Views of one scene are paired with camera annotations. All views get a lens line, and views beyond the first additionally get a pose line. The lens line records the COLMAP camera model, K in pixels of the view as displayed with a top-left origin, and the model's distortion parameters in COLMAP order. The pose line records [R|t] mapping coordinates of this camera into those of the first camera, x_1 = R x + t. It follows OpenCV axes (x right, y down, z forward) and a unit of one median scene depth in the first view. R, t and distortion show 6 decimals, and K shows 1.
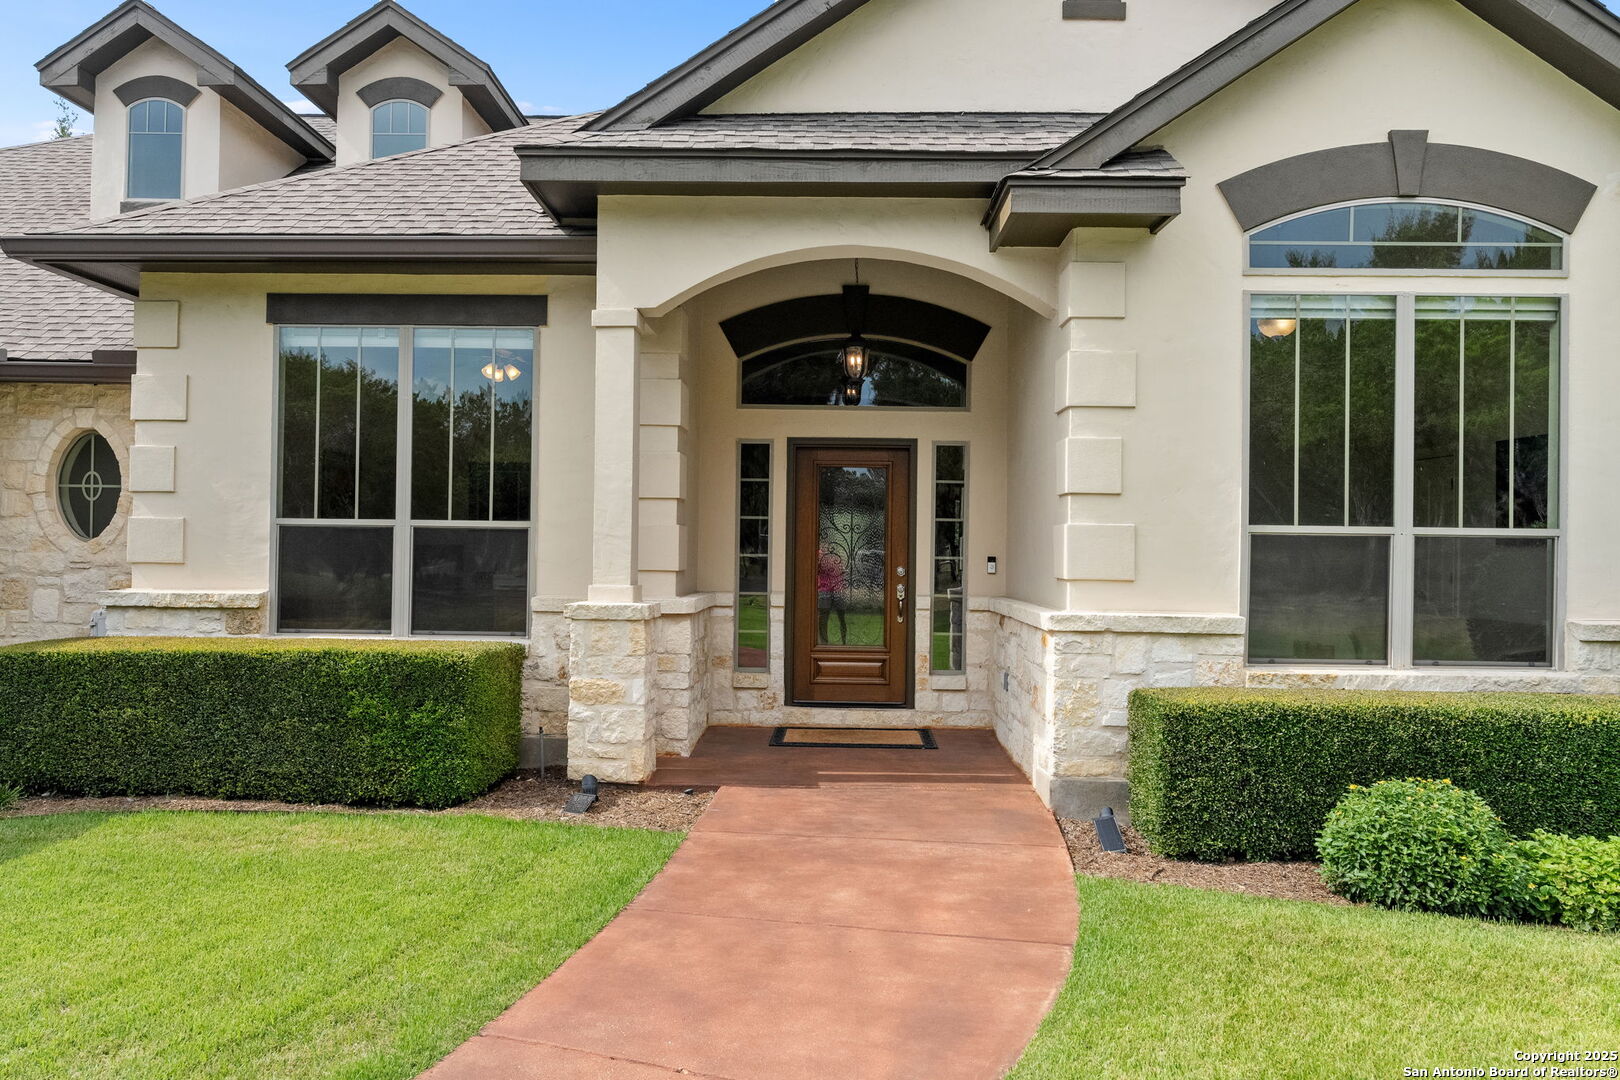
lens RADIAL K [[960.5, 0, 812.1], [0, 960.5, 532.0], [0, 0, 1]] dist [0.006308, 0.001097]
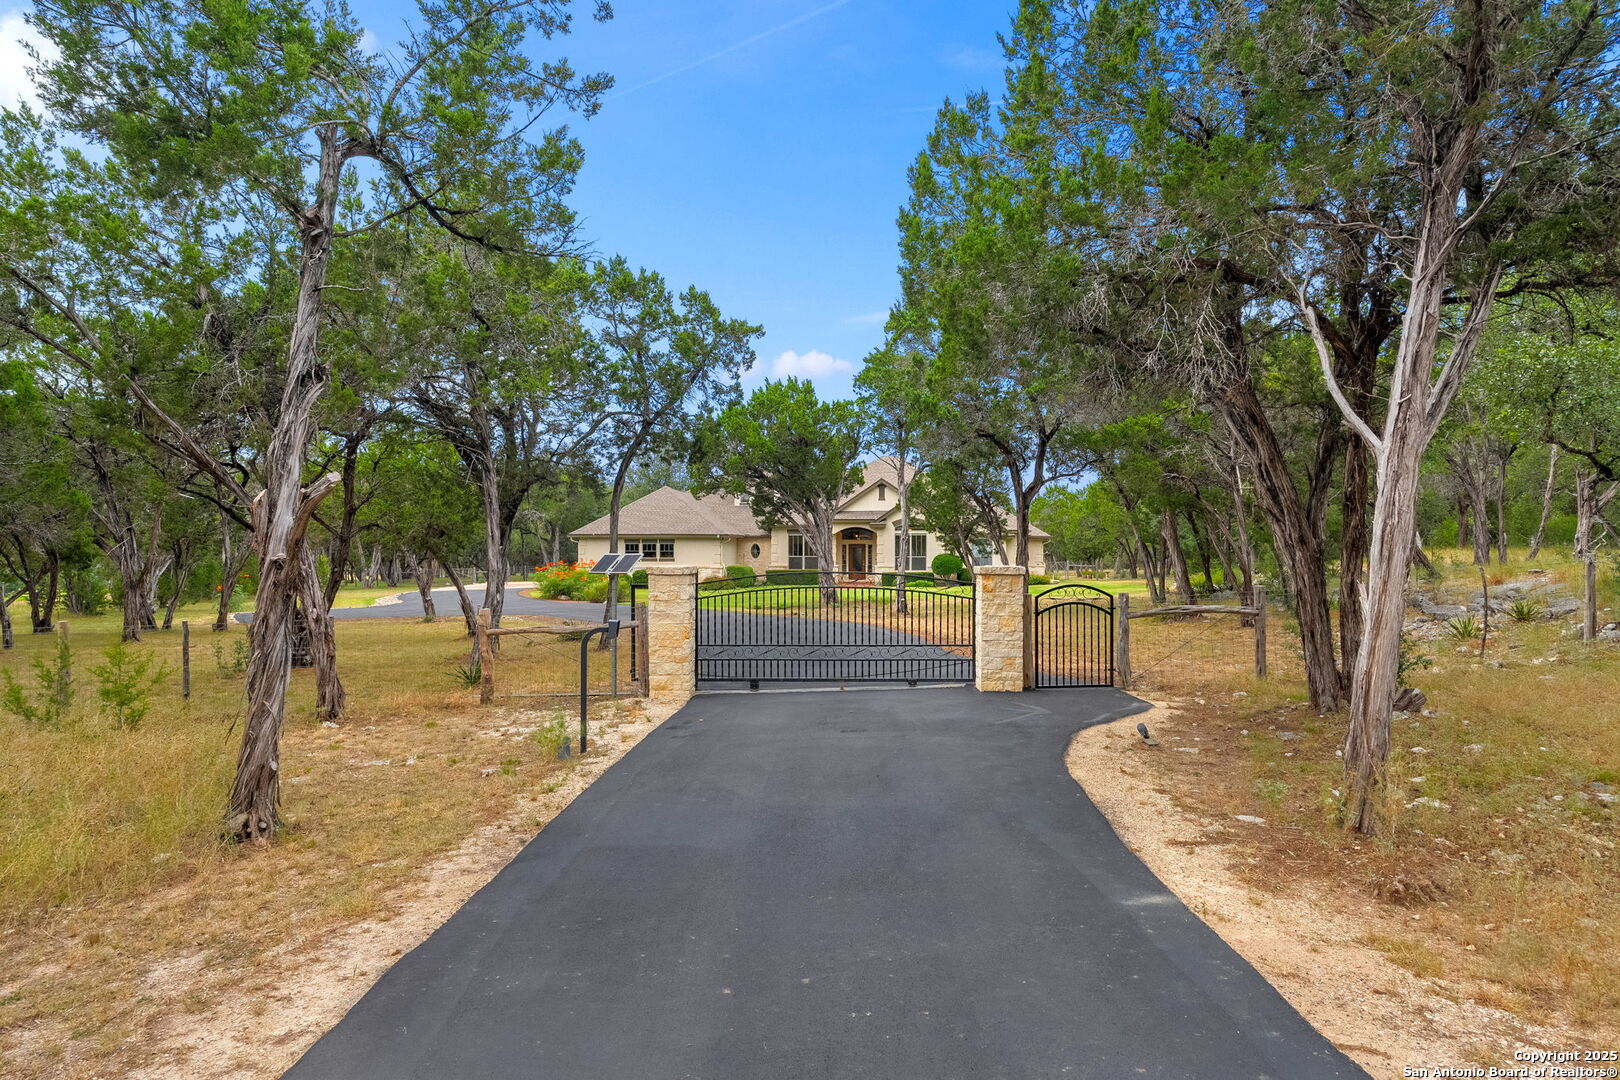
lens RADIAL K [[761.9, 0, 824.9], [0, 761.9, 538.9], [0, 0, 1]] dist [-0.002695, -0.000151]
pose [[0.999278, -0.013149, -0.035636, 0.002291], [0.013404, 0.999886, 0.006915, -0.208457], [0.035541, -0.007387, 0.999341, -5.739208]]
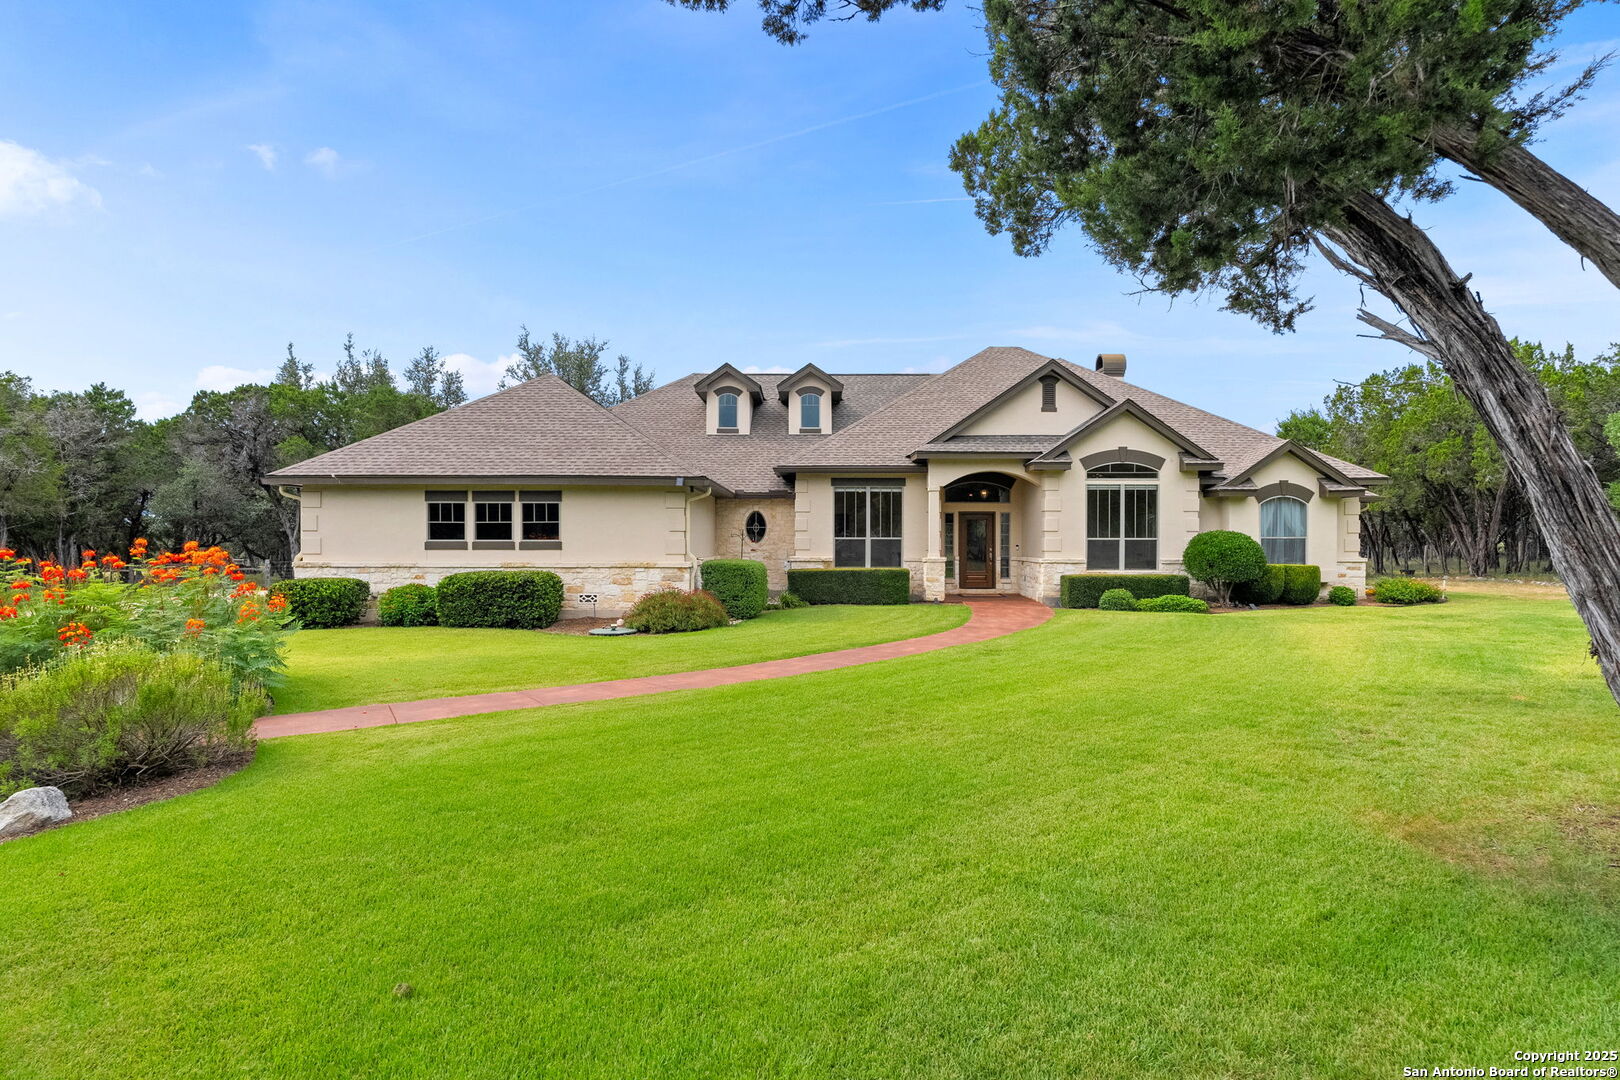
lens RADIAL K [[713.3, 0, 816.6], [0, 713.3, 541.4], [0, 0, 1]] dist [-0.002208, -0.000051]
pose [[0.999162, -0.011905, 0.039170, -0.744528], [0.010883, 0.999597, 0.026207, -0.073703], [-0.039466, -0.025759, 0.998889, -1.808520]]
